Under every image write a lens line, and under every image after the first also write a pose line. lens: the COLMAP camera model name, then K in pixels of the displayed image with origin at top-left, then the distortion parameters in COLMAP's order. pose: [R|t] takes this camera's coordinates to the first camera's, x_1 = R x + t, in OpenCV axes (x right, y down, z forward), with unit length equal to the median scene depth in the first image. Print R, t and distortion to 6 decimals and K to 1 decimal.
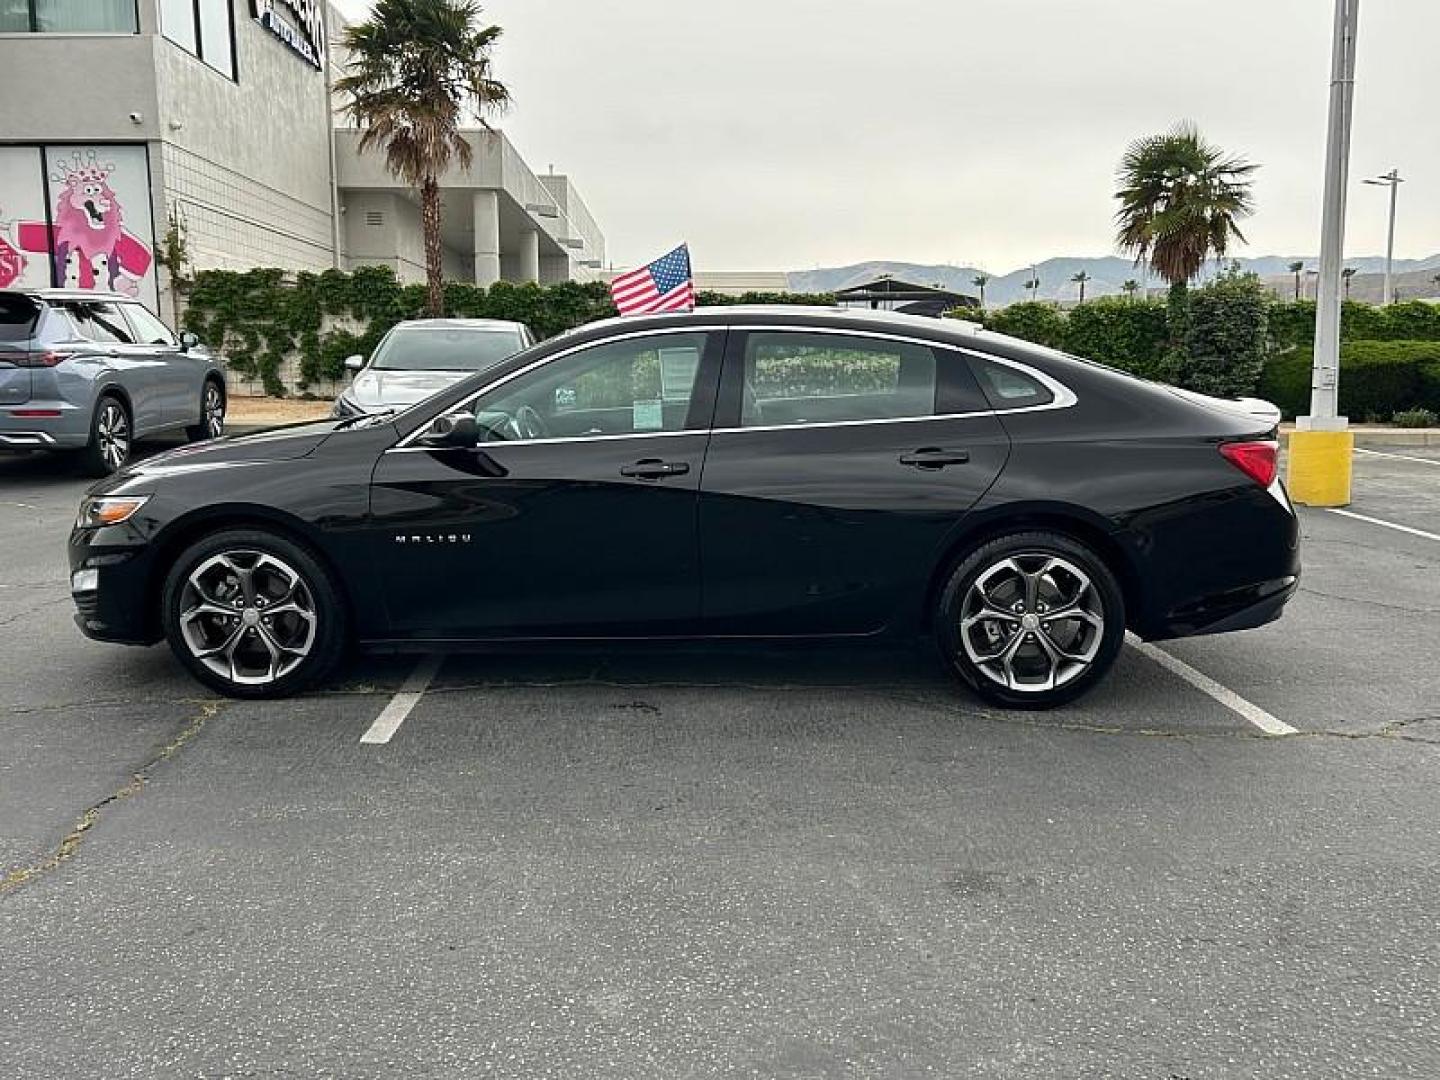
lens RADIAL K [[1257.0, 0, 720.0], [0, 1257.0, 540.0], [0, 0, 1]] dist [0.036472, -0.019373]
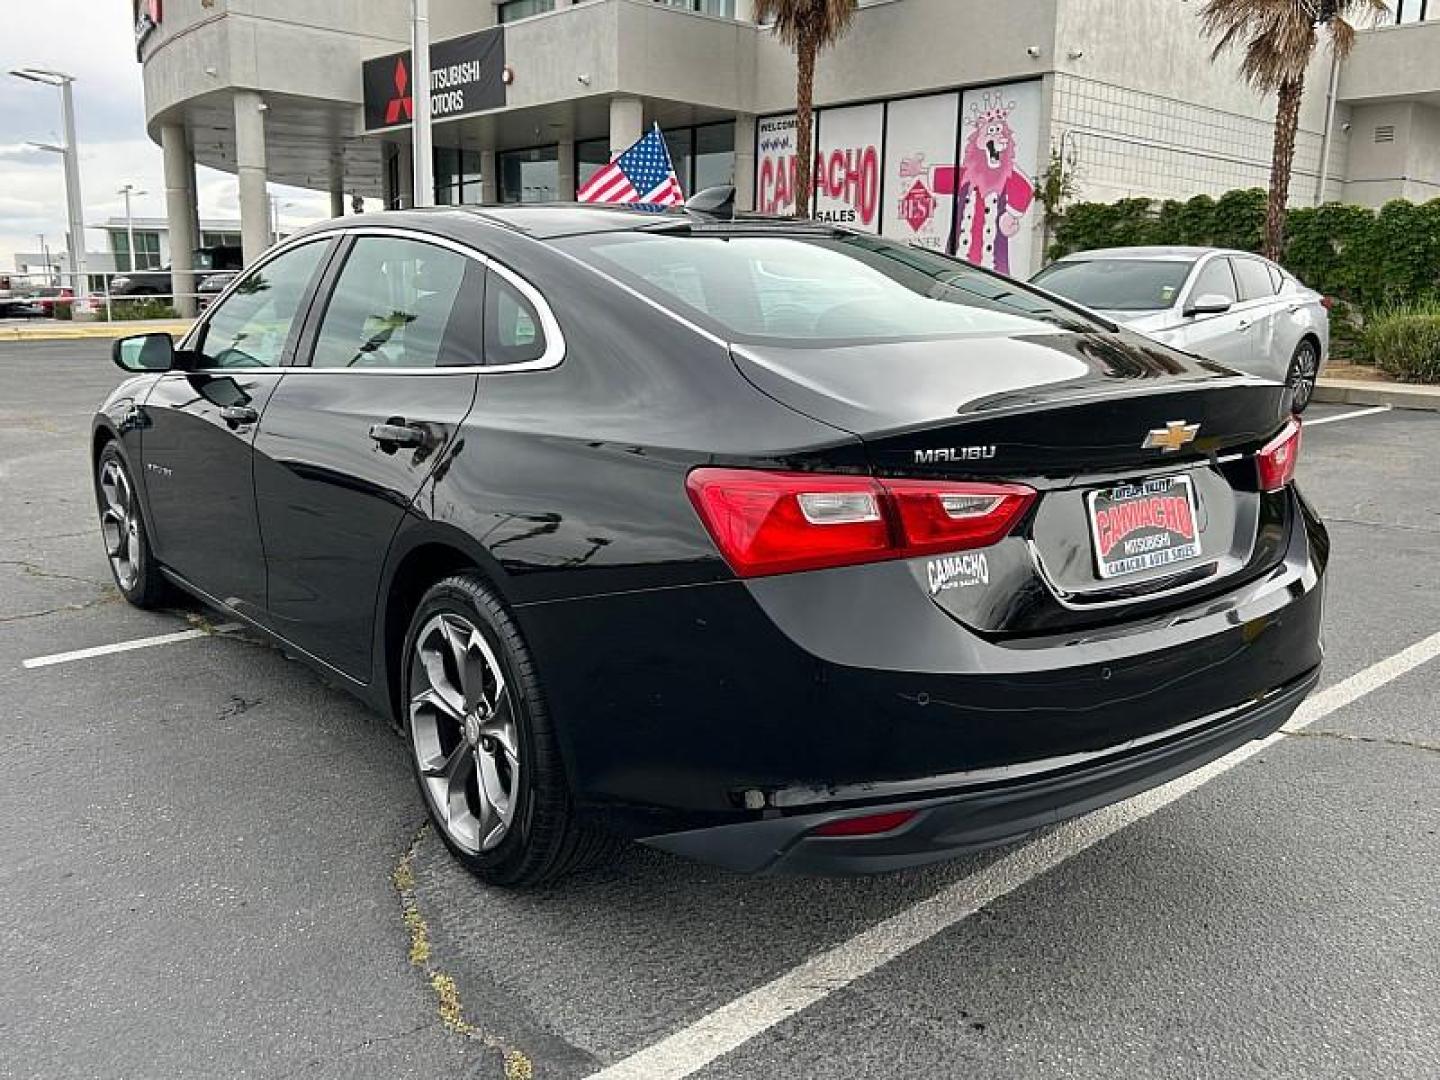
lens RADIAL K [[1257.0, 0, 720.0], [0, 1257.0, 540.0], [0, 0, 1]] dist [0.036472, -0.019373]
pose [[0.658893, 0.157428, -0.735579, 0.165749], [-0.124548, 0.987190, 0.099714, -0.021230], [0.741854, 0.025914, 0.670060, 0.155489]]
